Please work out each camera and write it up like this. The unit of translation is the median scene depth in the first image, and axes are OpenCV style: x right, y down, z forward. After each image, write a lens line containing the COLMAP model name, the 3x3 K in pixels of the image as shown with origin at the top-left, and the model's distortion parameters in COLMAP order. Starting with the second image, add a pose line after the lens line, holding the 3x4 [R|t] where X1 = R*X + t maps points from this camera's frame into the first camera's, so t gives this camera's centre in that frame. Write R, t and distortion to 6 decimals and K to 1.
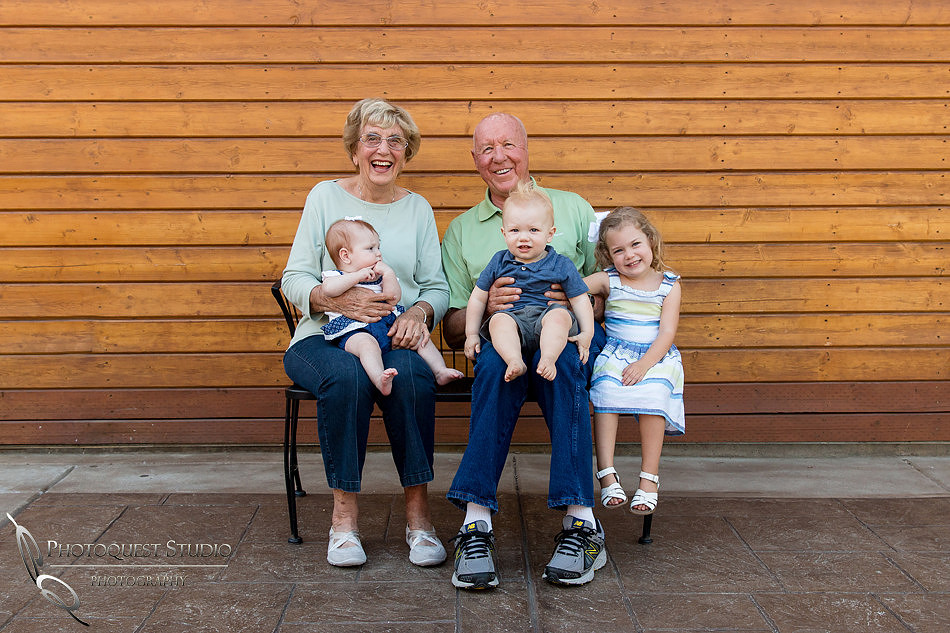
lens RADIAL K [[1211.0, 0, 483.4], [0, 1211.0, 322.9], [0, 0, 1]] dist [-0.012997, 0.000000]
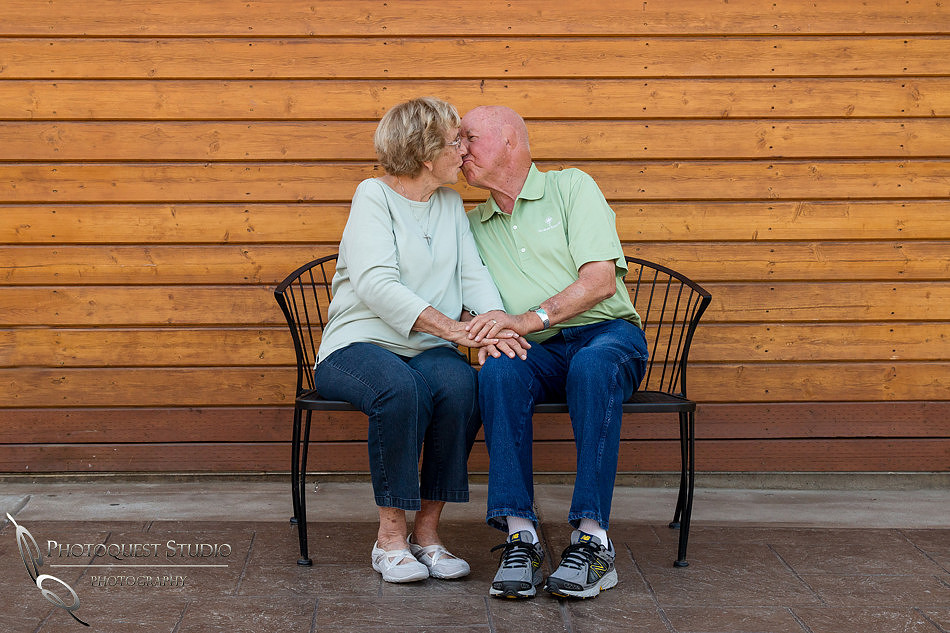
lens RADIAL K [[1211.0, 0, 506.5], [0, 1211.0, 304.3], [0, 0, 1]] dist [-0.012997, 0.000000]
pose [[0.999958, 0.001234, -0.009076, 0.014642], [-0.001397, 0.999837, -0.017976, -0.004680], [0.009053, 0.017987, 0.999797, 0.126979]]
